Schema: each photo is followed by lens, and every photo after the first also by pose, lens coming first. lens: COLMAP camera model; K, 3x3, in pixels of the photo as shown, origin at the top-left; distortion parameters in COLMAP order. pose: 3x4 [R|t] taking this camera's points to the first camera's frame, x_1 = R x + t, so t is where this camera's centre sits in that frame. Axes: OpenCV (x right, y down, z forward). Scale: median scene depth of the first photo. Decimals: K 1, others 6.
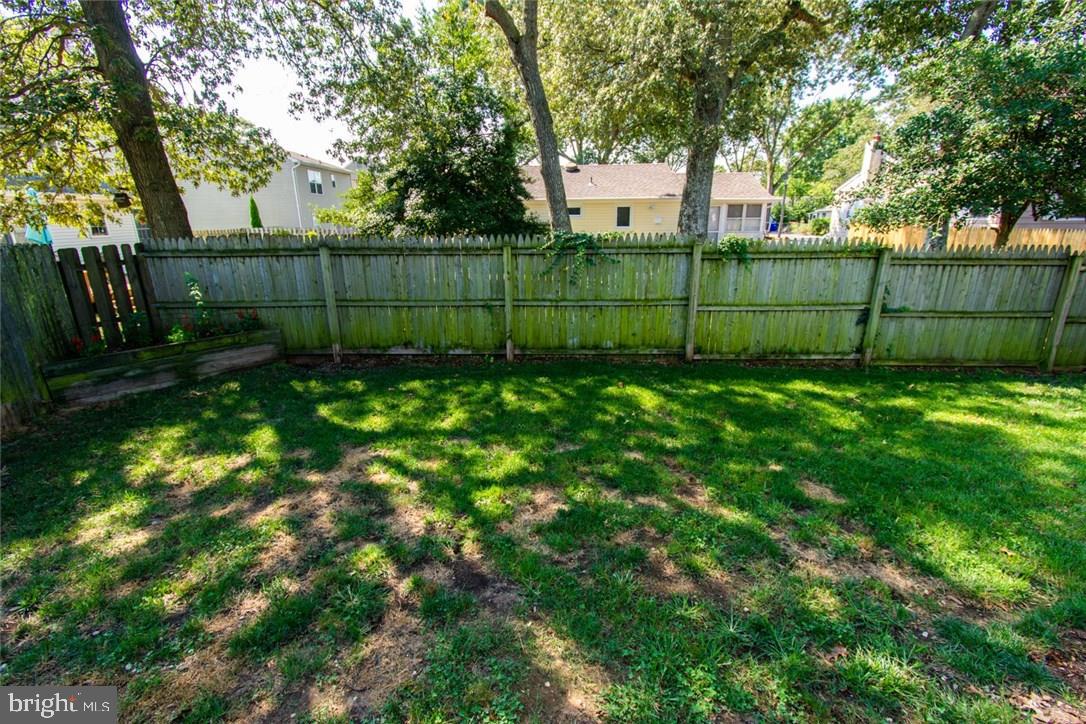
lens RADIAL K [[476.4, 0, 543.0], [0, 476.4, 362.0], [0, 0, 1]] dist [-0.001314, -0.000642]
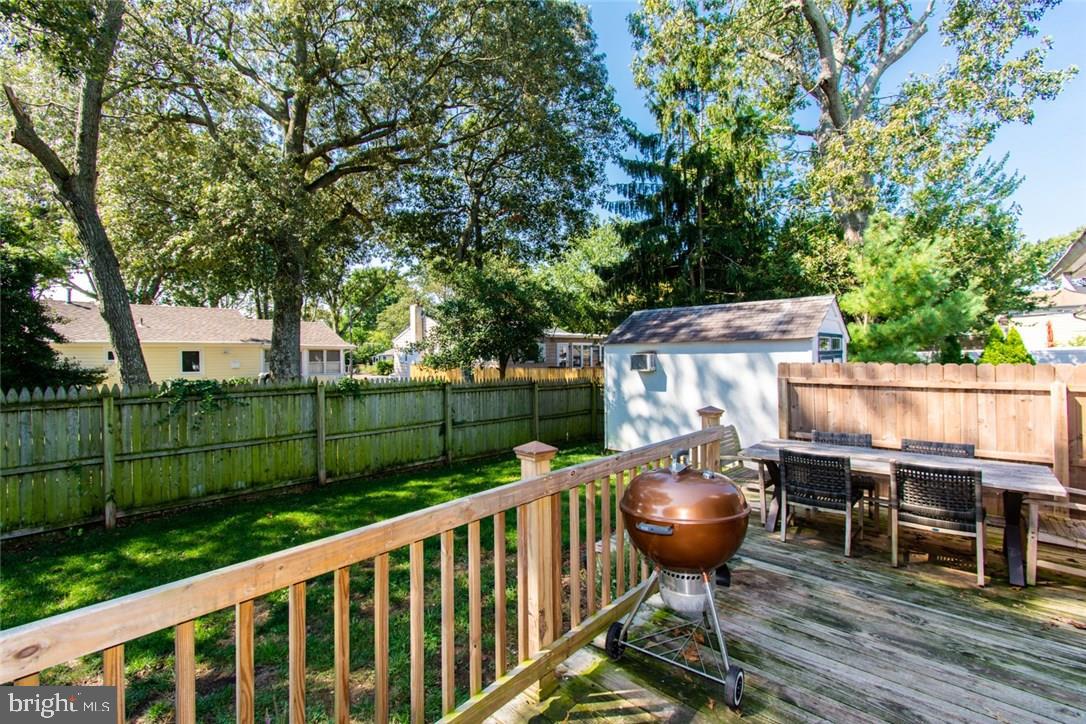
lens RADIAL K [[476.4, 0, 543.0], [0, 476.4, 362.0], [0, 0, 1]] dist [-0.001314, -0.000642]
pose [[0.666948, -0.006785, 0.745073, -0.185501], [0.219965, 0.957184, -0.188185, 0.045250], [-0.711895, 0.289400, 0.639885, -0.184408]]
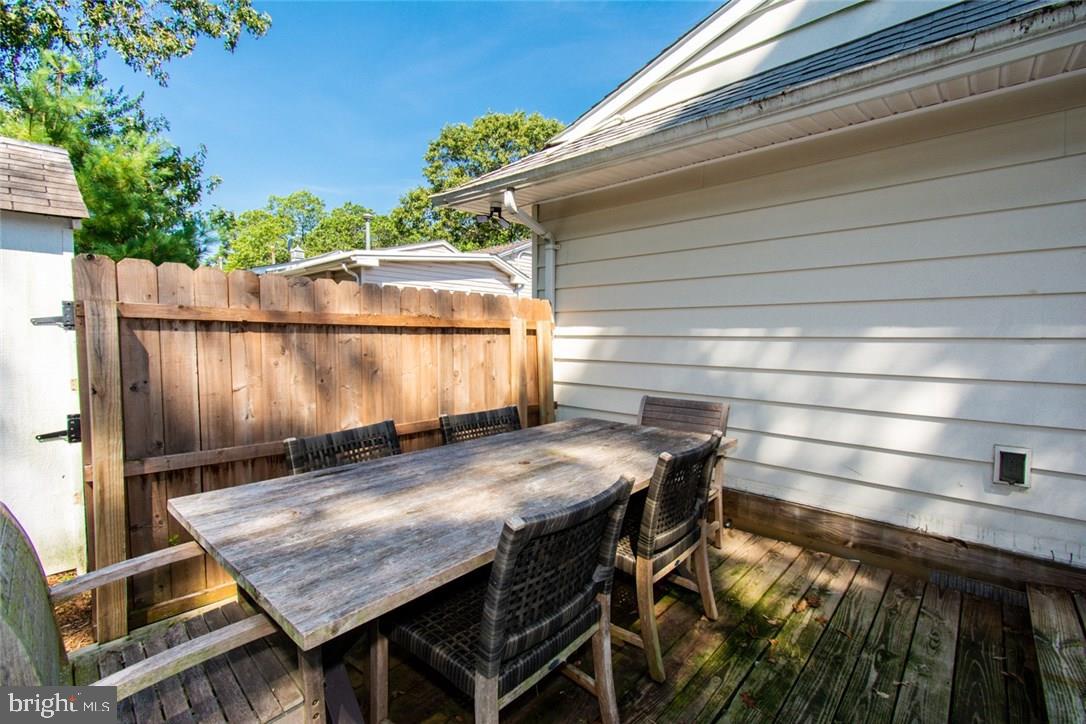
lens RADIAL K [[476.4, 0, 543.0], [0, 476.4, 362.0], [0, 0, 1]] dist [-0.001314, -0.000642]
pose [[-0.750206, -0.033004, 0.660380, 0.451739], [0.193597, 0.944019, 0.267109, 0.018877], [-0.632227, 0.328235, -0.701819, 0.107170]]
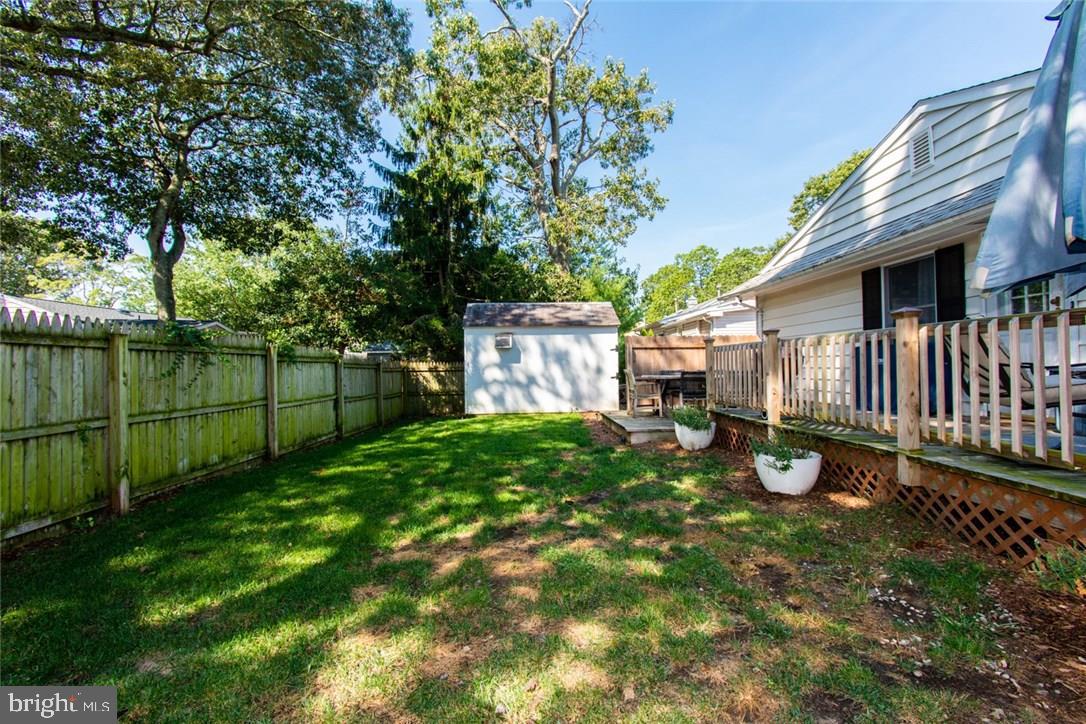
lens RADIAL K [[476.4, 0, 543.0], [0, 476.4, 362.0], [0, 0, 1]] dist [-0.001314, -0.000642]
pose [[-0.050721, 0.020391, 0.998505, -0.732774], [0.307349, 0.951589, -0.003821, -0.018727], [-0.950244, 0.306695, -0.054533, 0.444194]]
